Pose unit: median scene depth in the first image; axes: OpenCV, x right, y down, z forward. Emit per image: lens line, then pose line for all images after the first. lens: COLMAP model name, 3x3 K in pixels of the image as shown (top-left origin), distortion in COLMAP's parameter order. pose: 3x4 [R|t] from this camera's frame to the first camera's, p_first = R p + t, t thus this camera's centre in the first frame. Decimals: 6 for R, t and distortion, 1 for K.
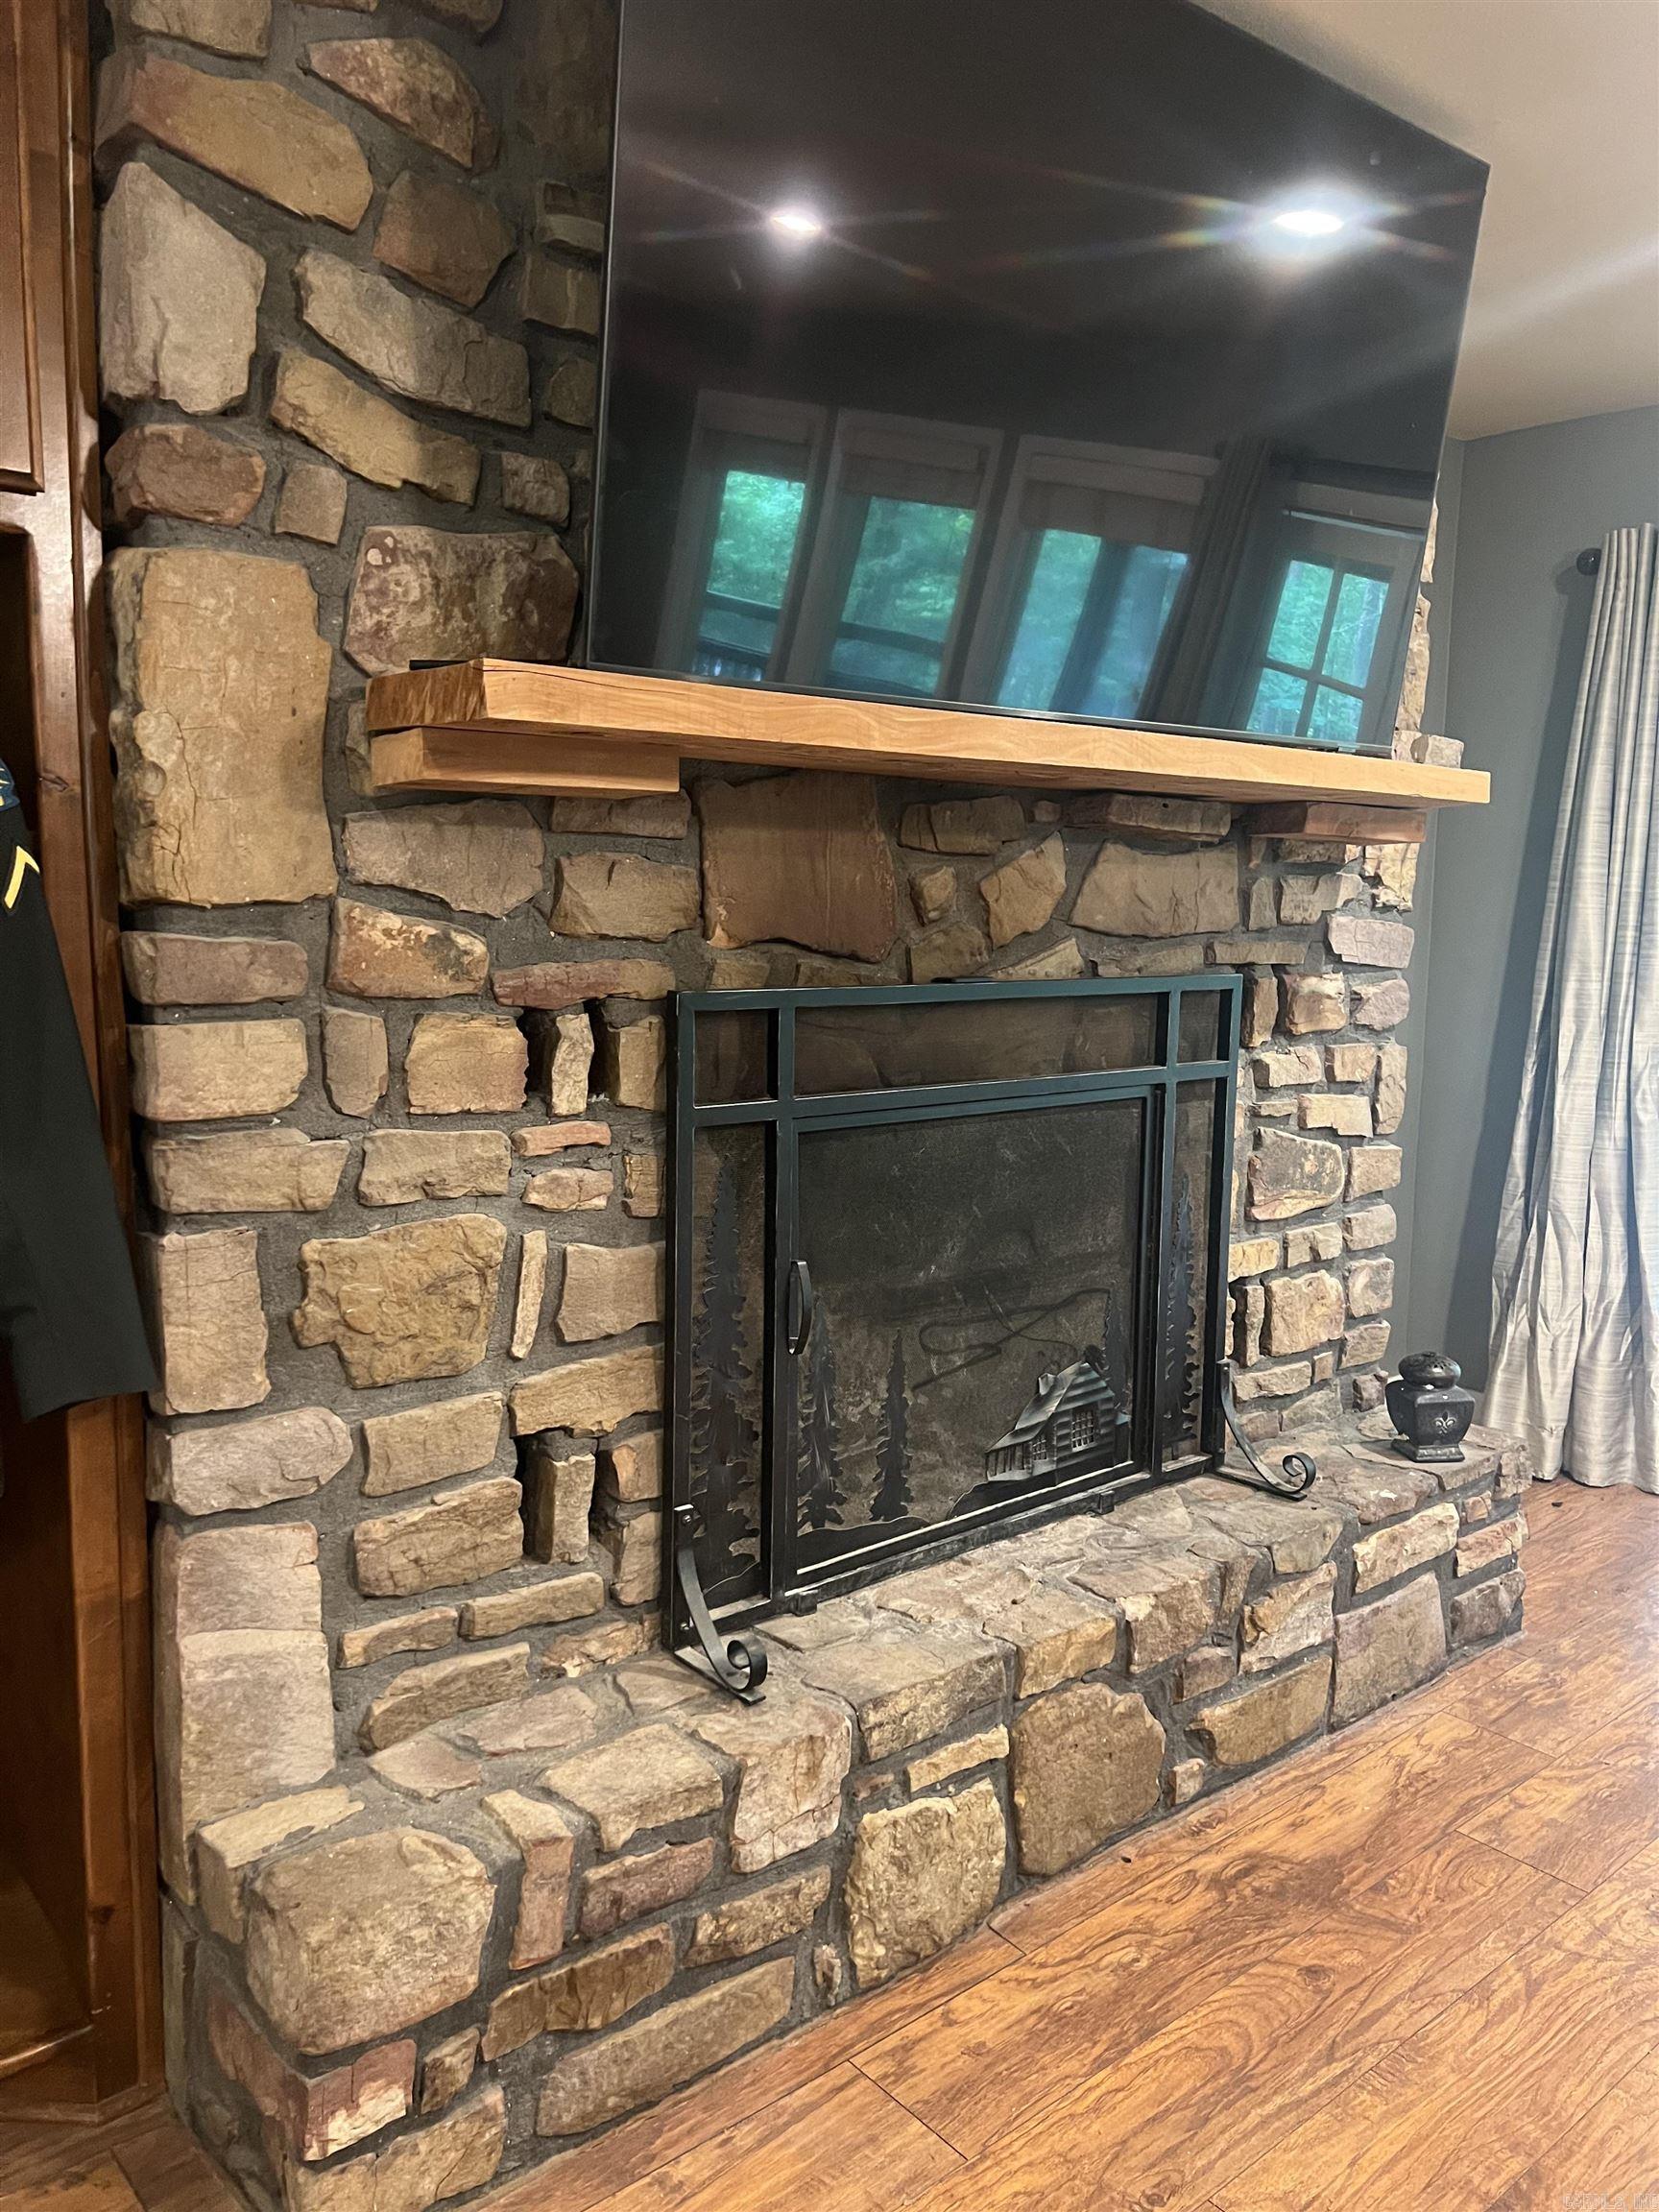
lens RADIAL K [[1663.2, 0, 829.5], [0, 1663.2, 1106.0], [0, 0, 1]] dist [0.043357, -0.050574]
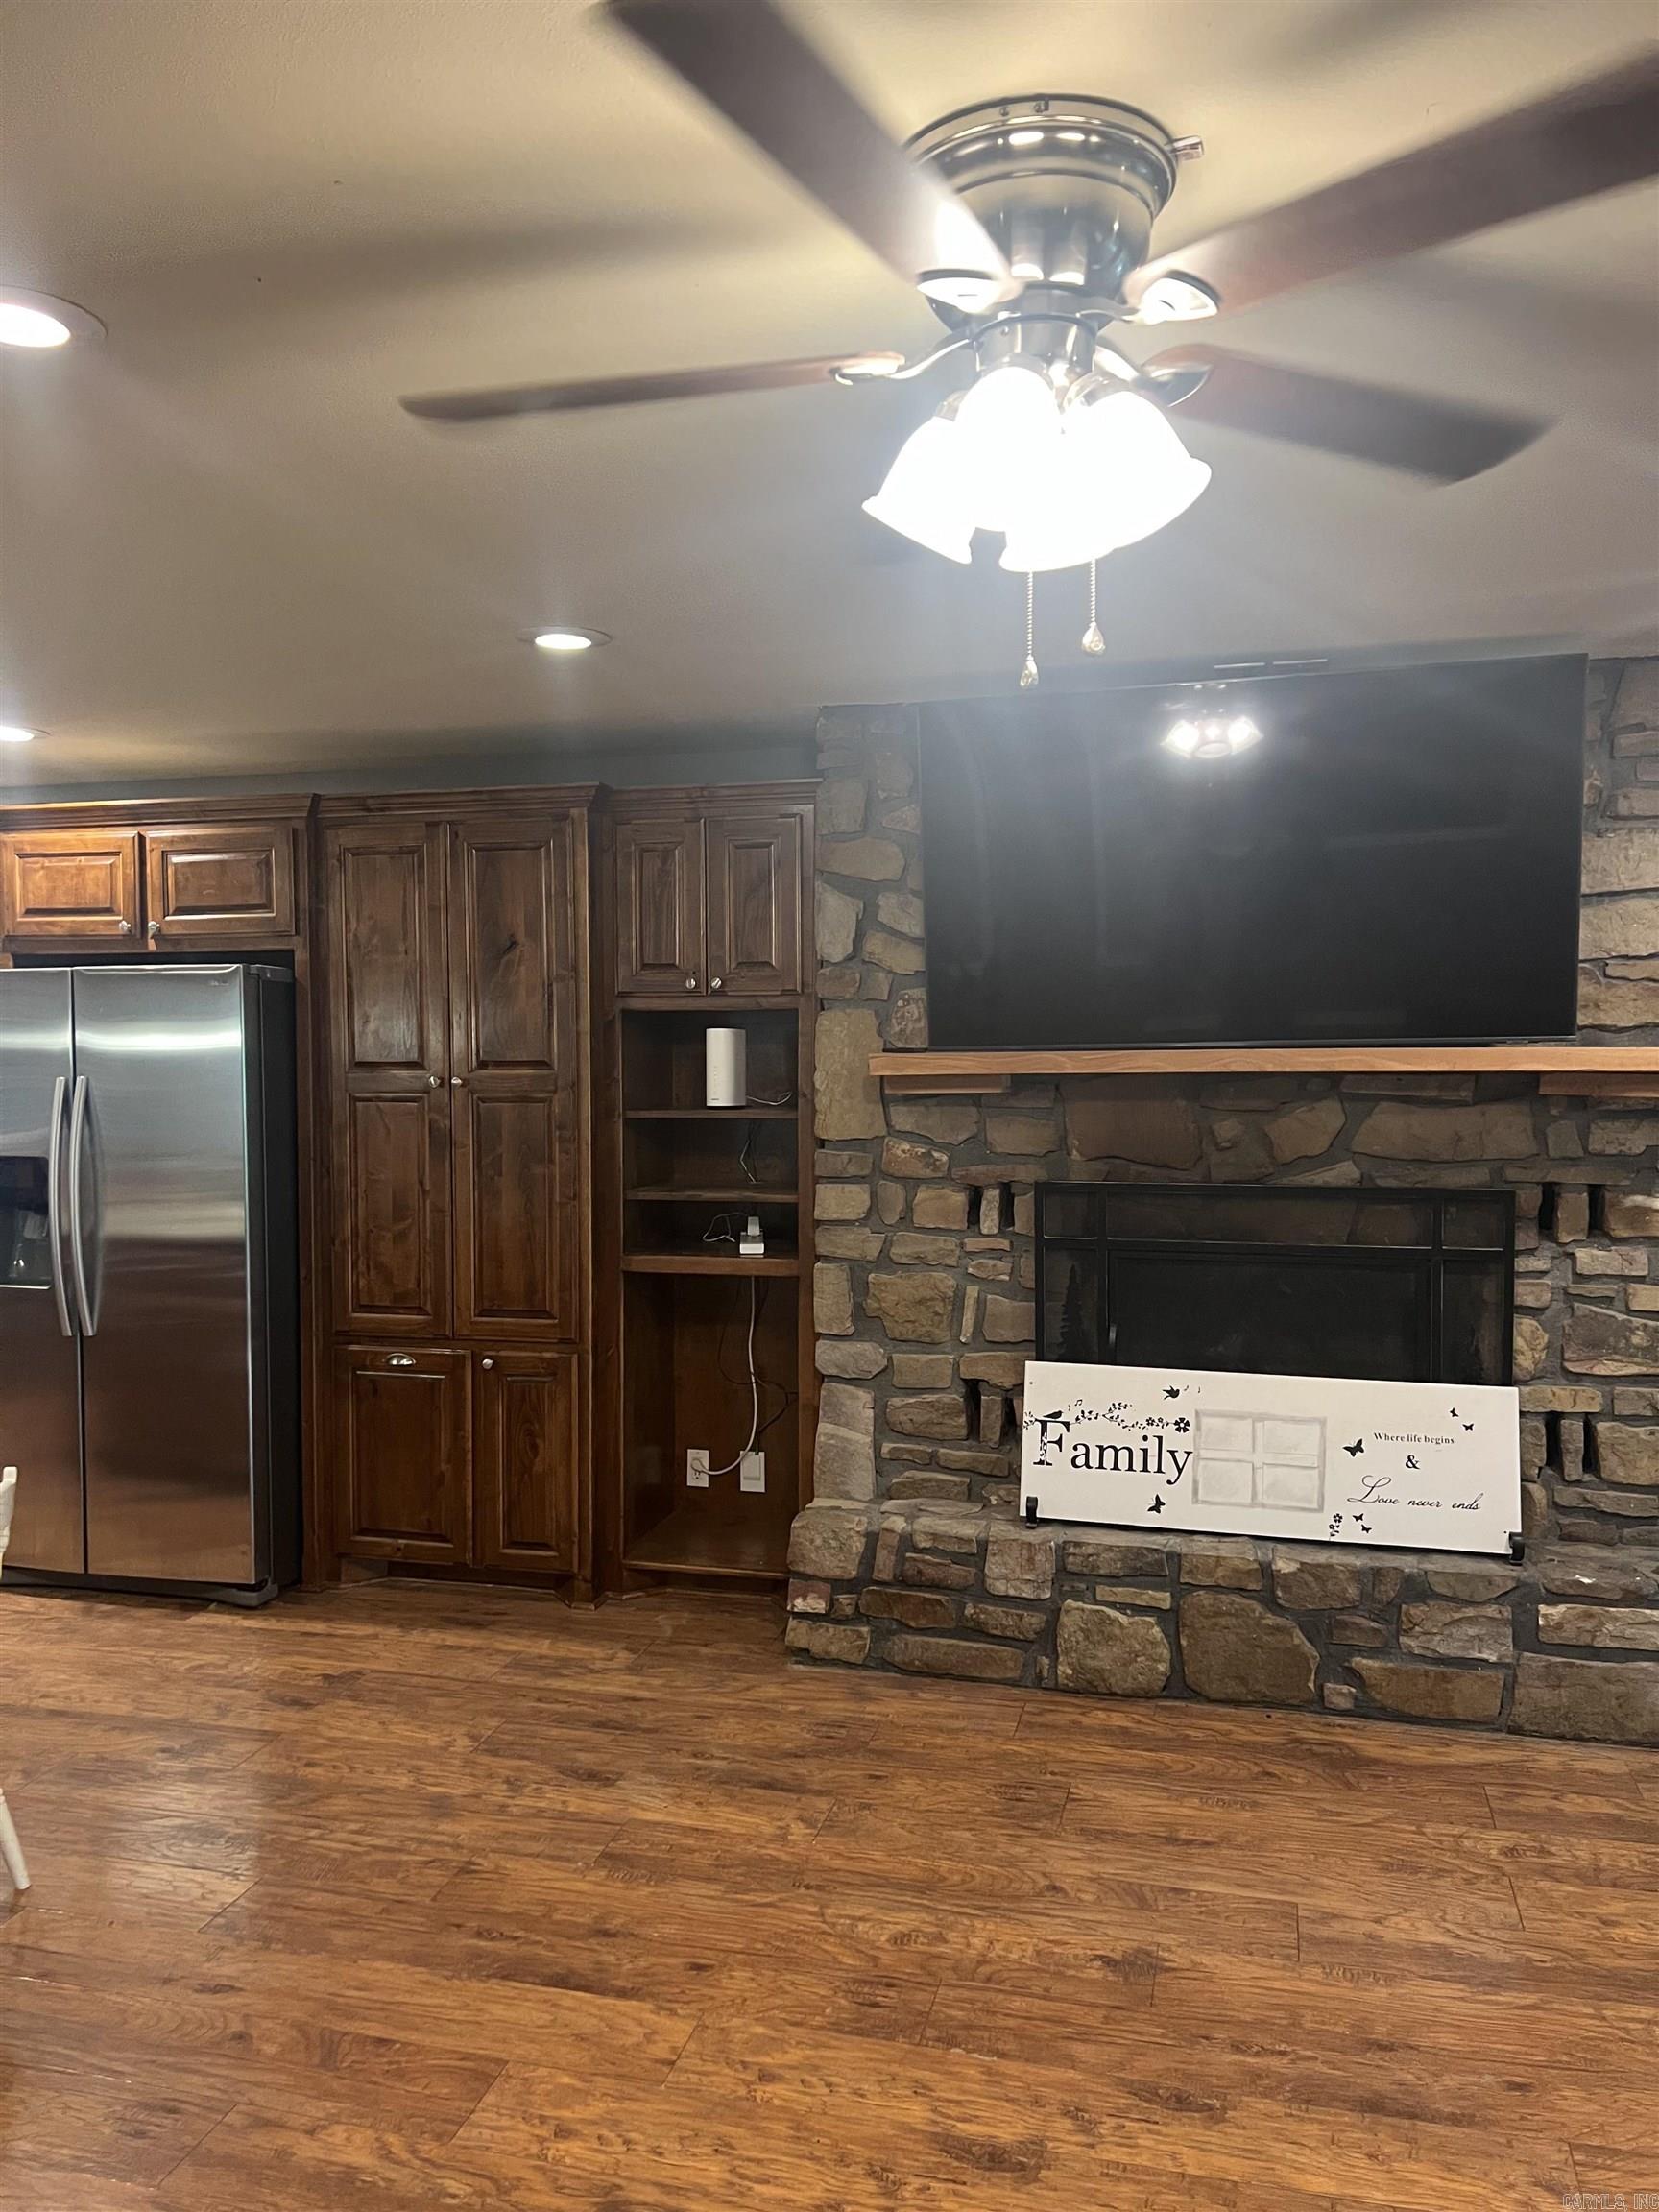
lens RADIAL K [[1643.3, 0, 829.5], [0, 1643.3, 1106.0], [0, 0, 1]] dist [0.104543, -0.179325]
pose [[0.565393, 0.009632, -0.824765, 1.520061], [-0.089523, 0.994741, -0.049753, -0.036713], [0.819949, 0.101965, 0.563283, -0.412627]]
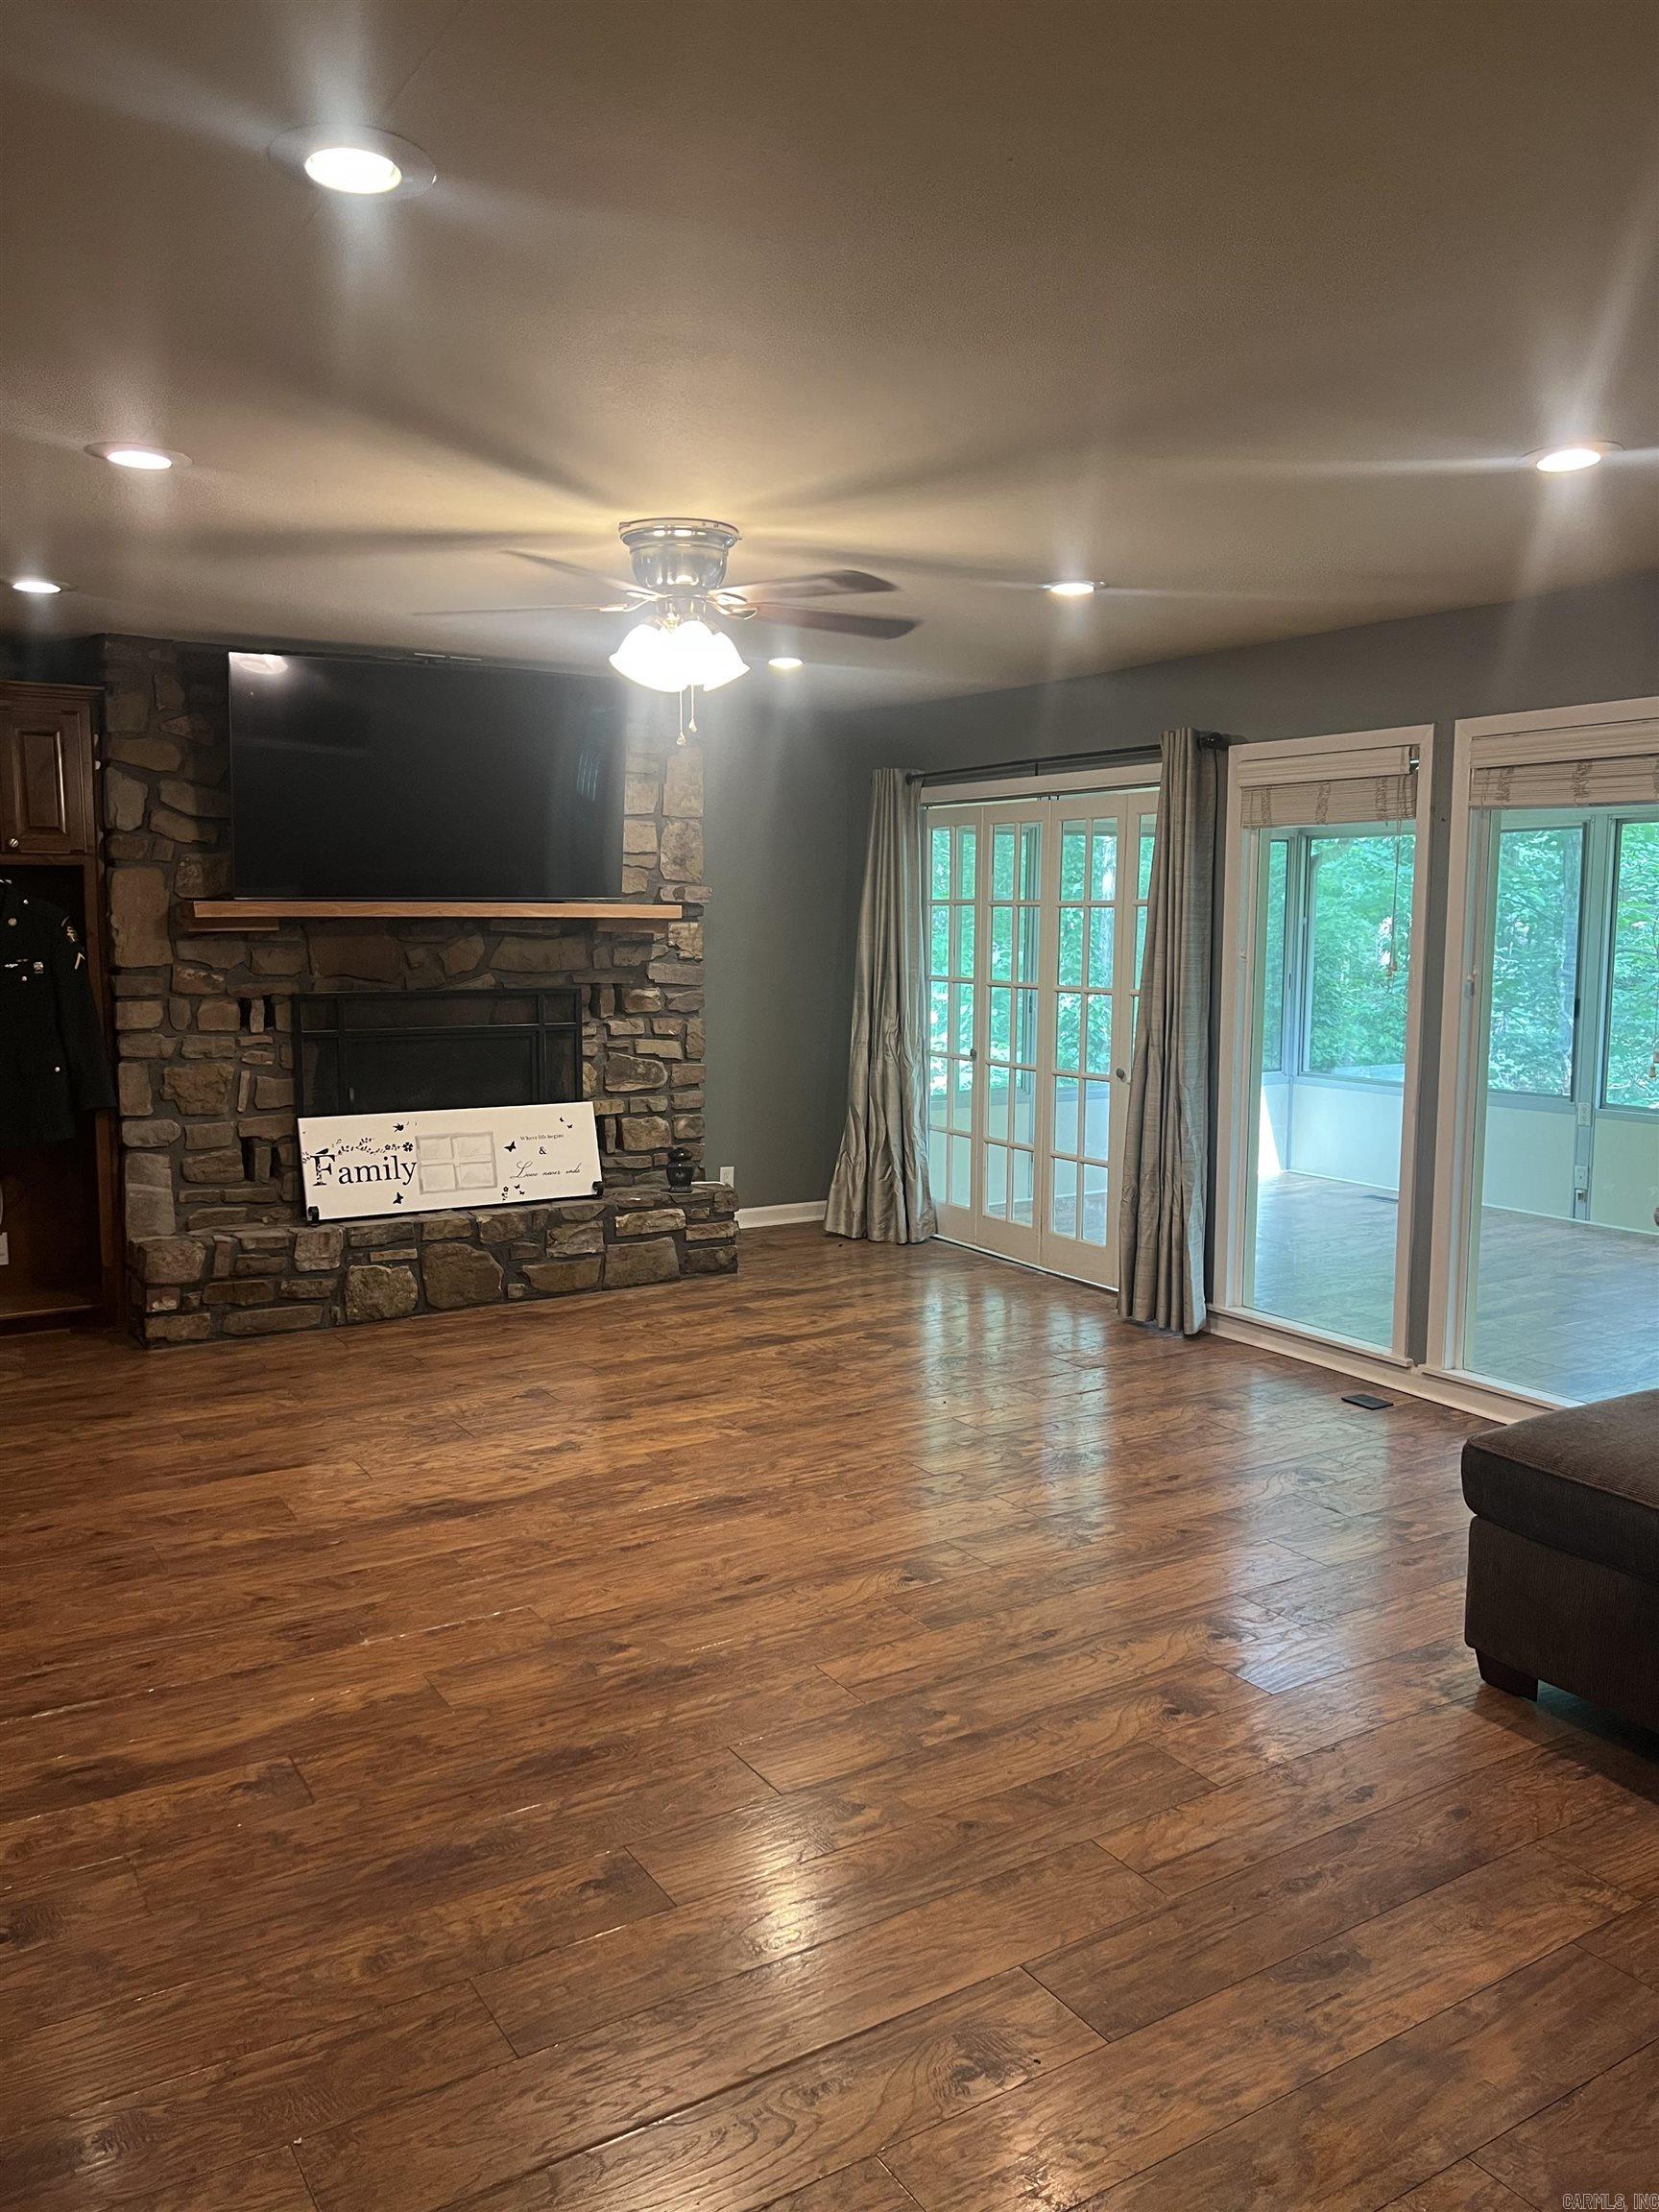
lens RADIAL K [[1654.2, 0, 829.5], [0, 1654.2, 1106.0], [0, 0, 1]] dist [0.114933, -0.344722]
pose [[0.988581, 0.005014, -0.150610, 1.359828], [-0.006990, 0.999896, -0.012590, 0.172314], [0.150531, 0.013499, 0.988513, -1.894498]]
